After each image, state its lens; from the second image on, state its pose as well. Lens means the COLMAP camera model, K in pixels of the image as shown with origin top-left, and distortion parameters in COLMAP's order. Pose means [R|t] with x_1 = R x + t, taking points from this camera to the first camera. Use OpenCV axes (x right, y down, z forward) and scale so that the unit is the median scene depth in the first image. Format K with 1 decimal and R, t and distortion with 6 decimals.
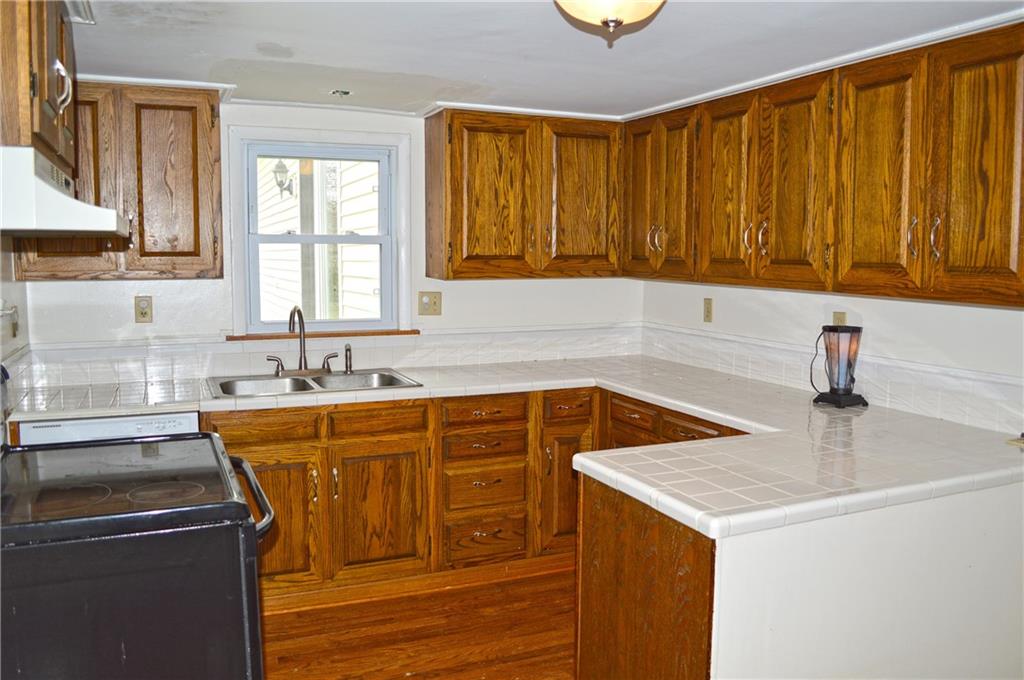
lens RADIAL K [[827.1, 0, 512.9], [0, 827.1, 344.4], [0, 0, 1]] dist [-0.068413, -0.006924]
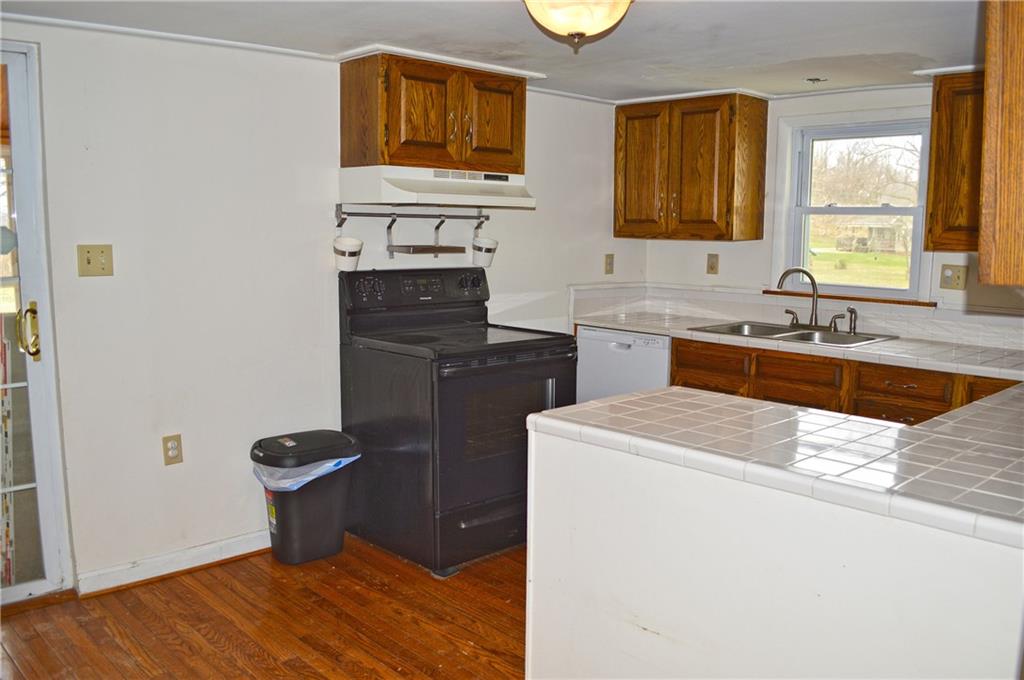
lens RADIAL K [[827.1, 0, 514.7], [0, 827.1, 335.4], [0, 0, 1]] dist [-0.068413, -0.006924]
pose [[0.379293, 0.121541, -0.917259, 0.638512], [-0.110627, 0.990181, 0.085459, -0.006971], [0.918639, 0.069059, 0.389015, 0.183811]]
